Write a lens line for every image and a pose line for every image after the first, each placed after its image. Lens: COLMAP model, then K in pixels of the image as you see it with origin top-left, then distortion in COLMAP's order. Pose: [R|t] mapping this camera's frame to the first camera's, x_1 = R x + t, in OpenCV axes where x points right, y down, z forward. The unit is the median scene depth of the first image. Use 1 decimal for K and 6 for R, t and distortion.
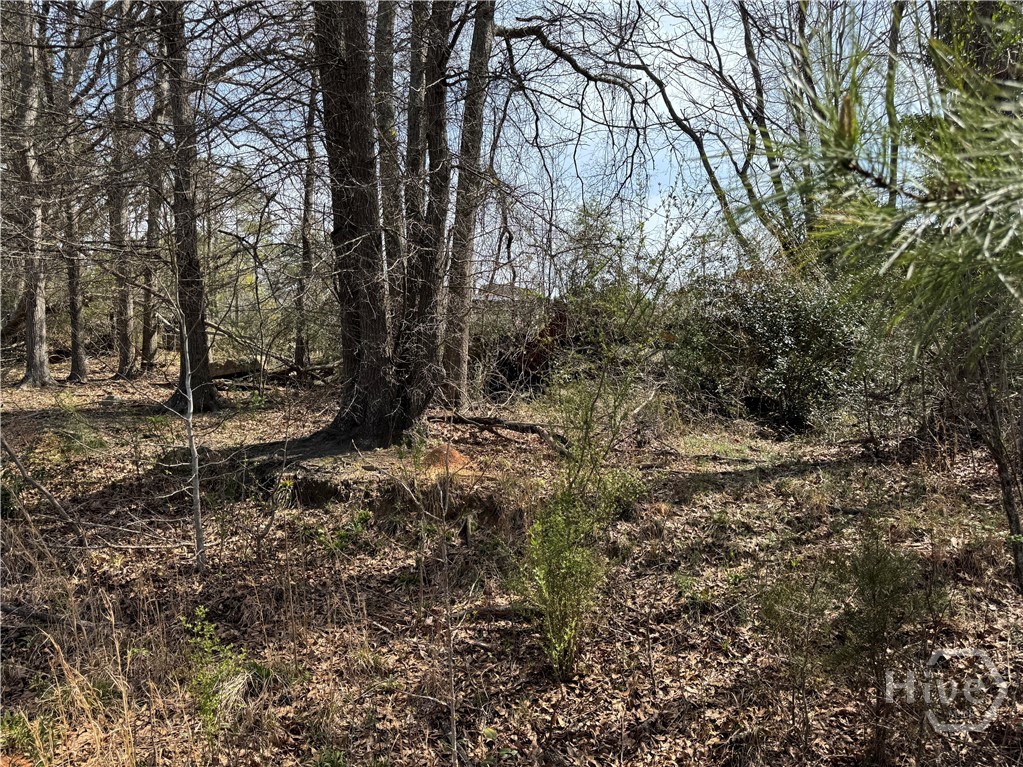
lens RADIAL K [[698.0, 0, 509.3], [0, 698.0, 375.0], [0, 0, 1]] dist [0.029668, -0.053297]
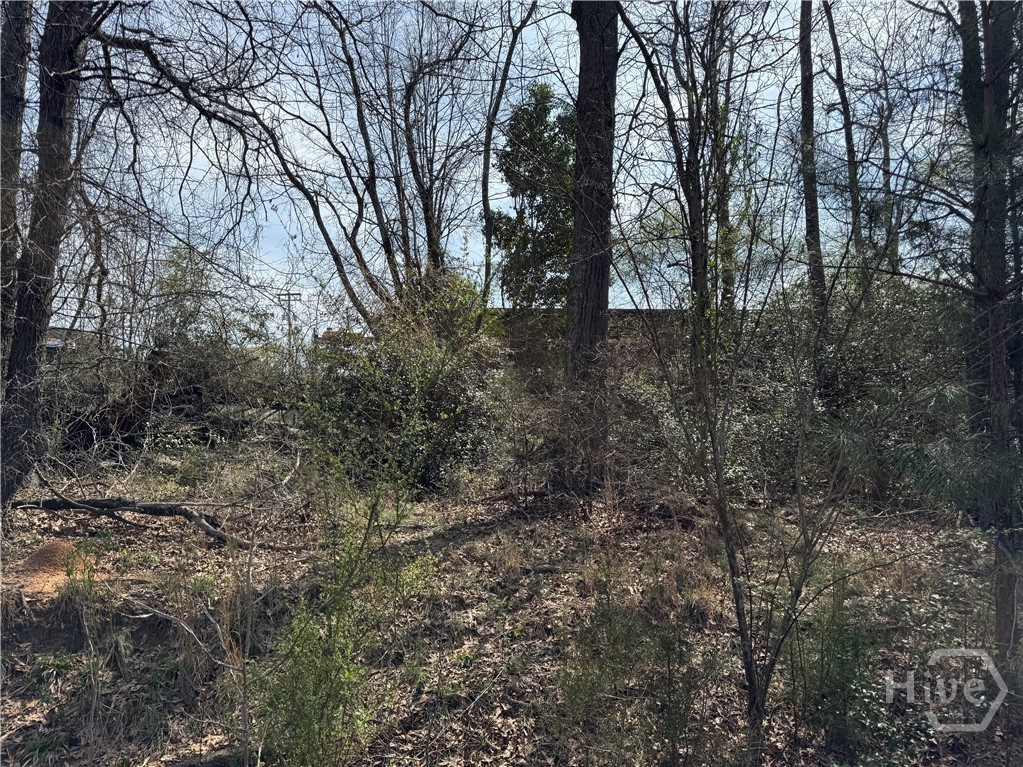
lens RADIAL K [[698.0, 0, 512.4], [0, 698.0, 381.9], [0, 0, 1]] dist [0.029668, -0.053297]
pose [[0.835967, 0.027284, 0.548101, -0.091767], [0.012659, 0.997539, -0.068965, -0.011136], [-0.548634, 0.064591, 0.833564, 0.090730]]
